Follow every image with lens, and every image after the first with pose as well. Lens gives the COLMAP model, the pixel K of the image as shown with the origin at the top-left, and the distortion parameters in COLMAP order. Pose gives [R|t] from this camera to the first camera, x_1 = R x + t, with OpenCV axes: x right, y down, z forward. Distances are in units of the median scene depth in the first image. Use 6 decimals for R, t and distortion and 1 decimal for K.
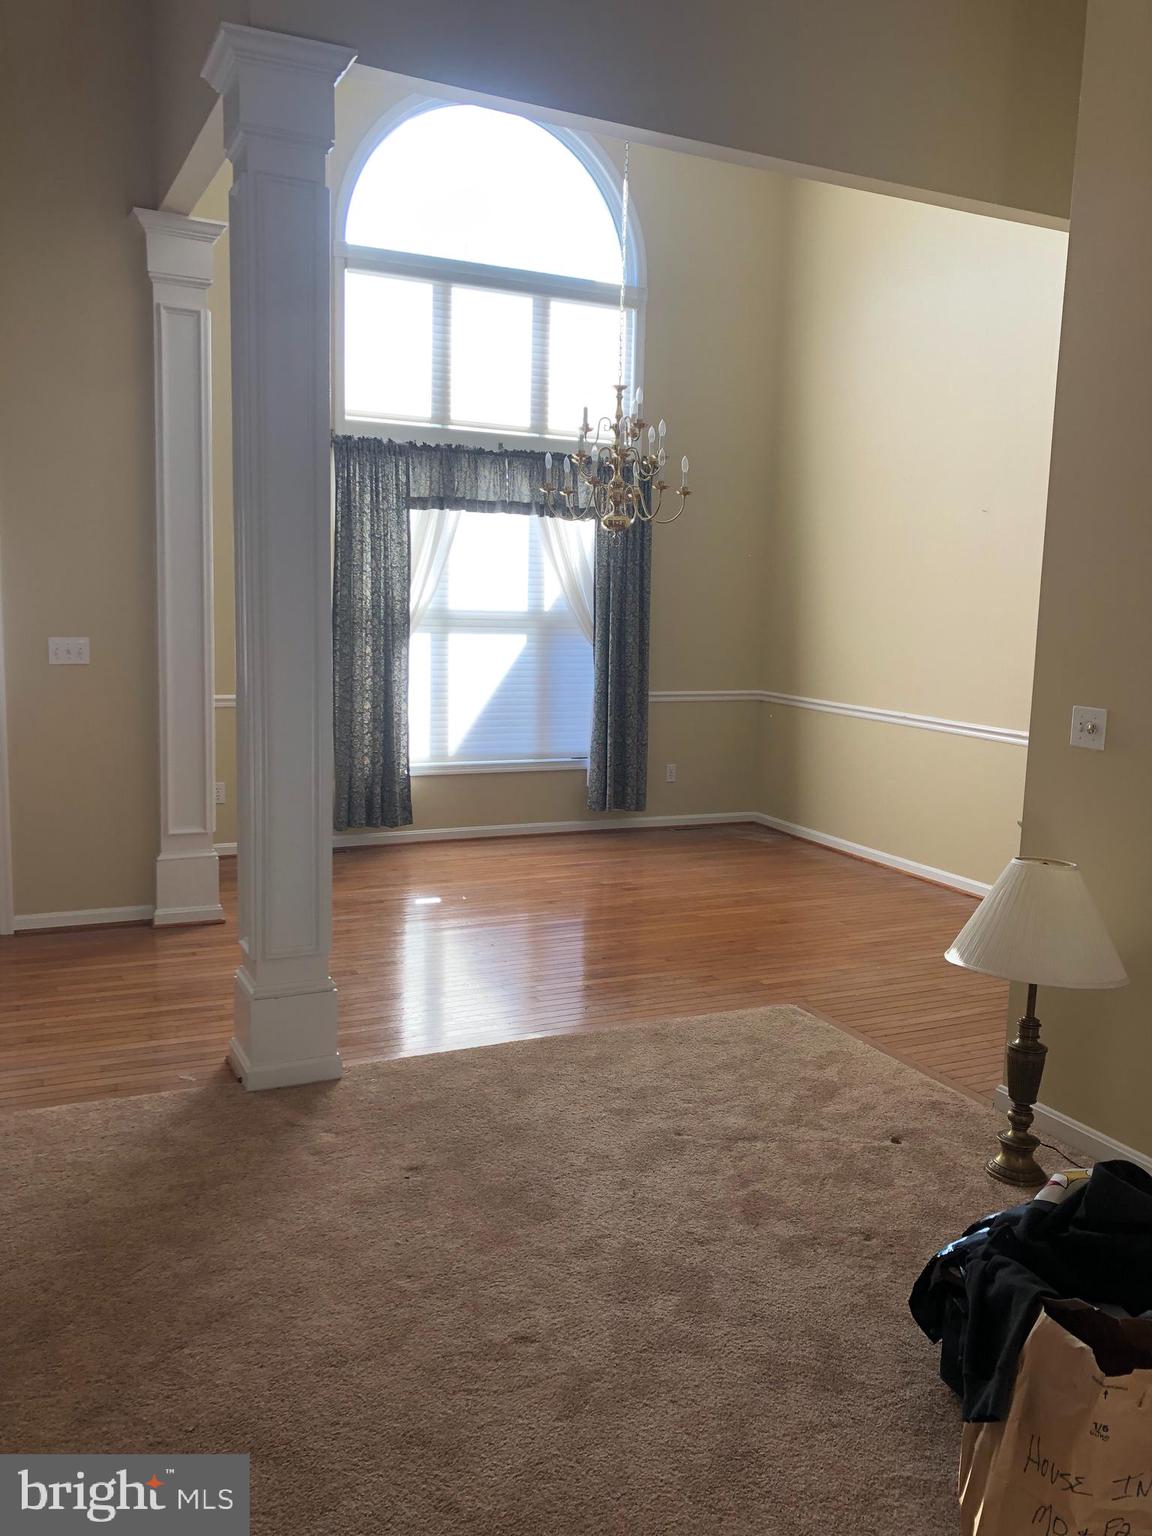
lens RADIAL K [[1259.9, 0, 574.9], [0, 1259.9, 766.6], [0, 0, 1]] dist [0.038046, -0.046775]
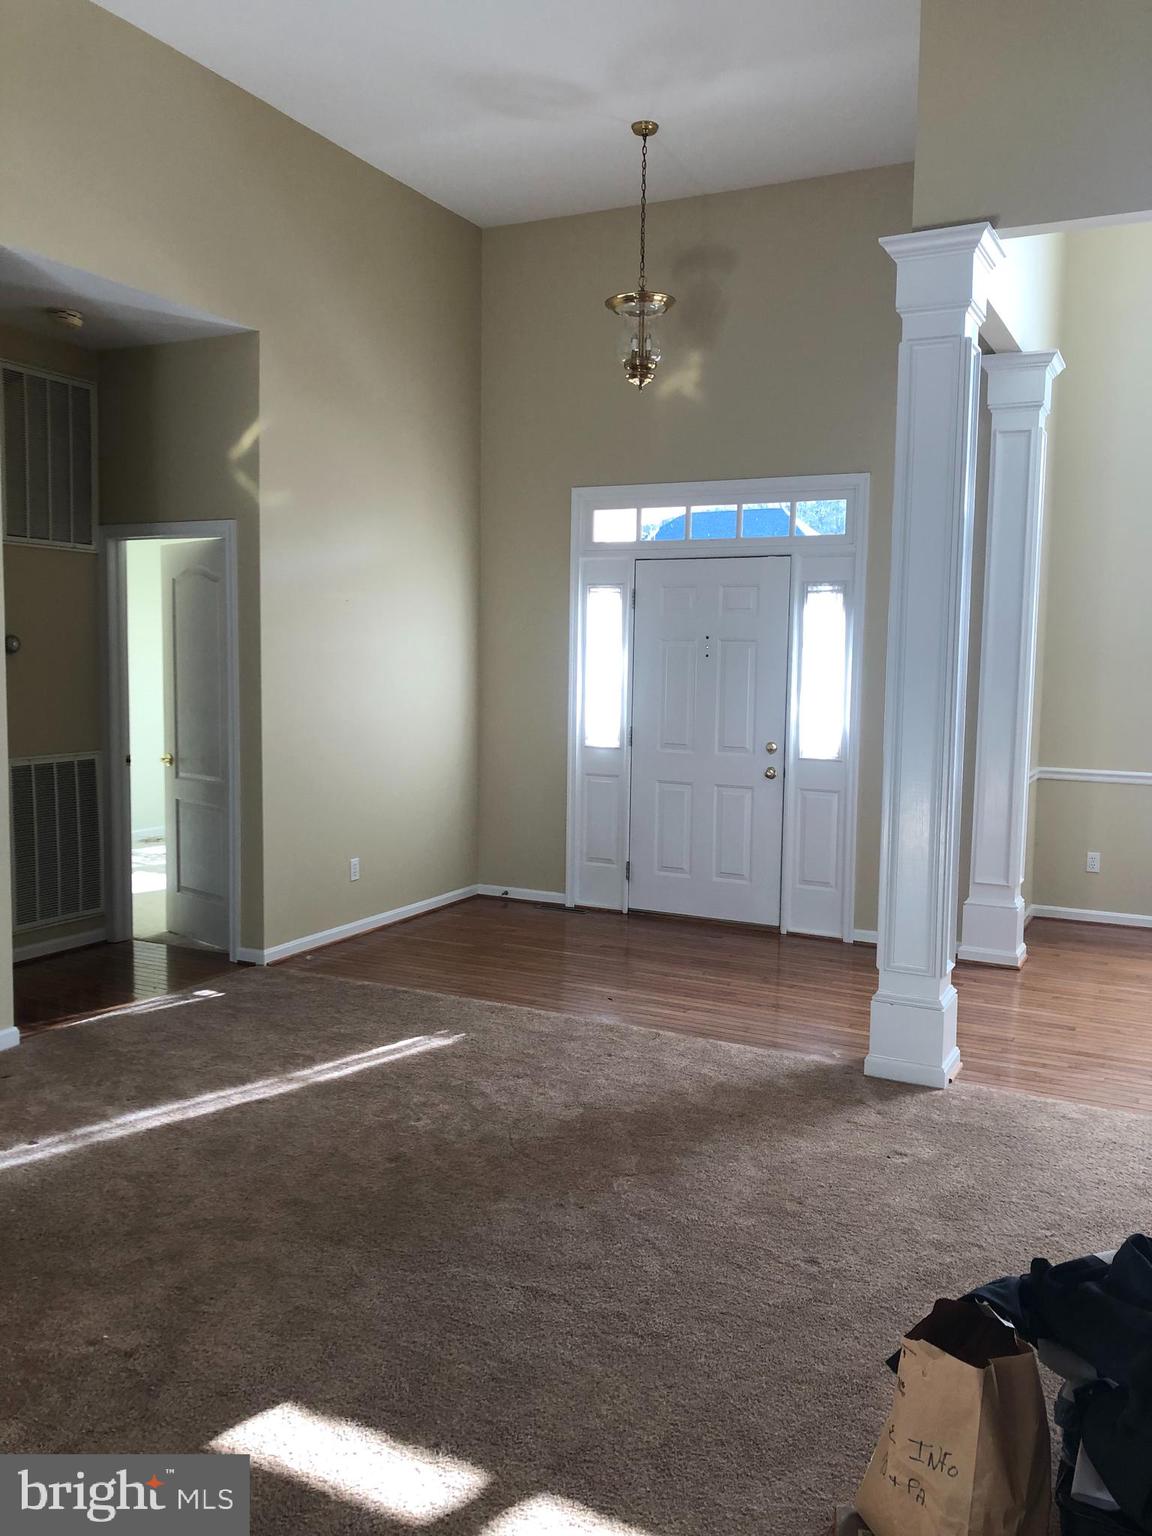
lens RADIAL K [[1259.9, 0, 572.5], [0, 1259.9, 768.0], [0, 0, 1]] dist [0.038046, -0.046775]
pose [[0.608606, 0.064081, -0.790881, 0.517427], [-0.114499, 0.993394, -0.007621, 0.002723], [0.785168, 0.095193, 0.611922, 0.000690]]
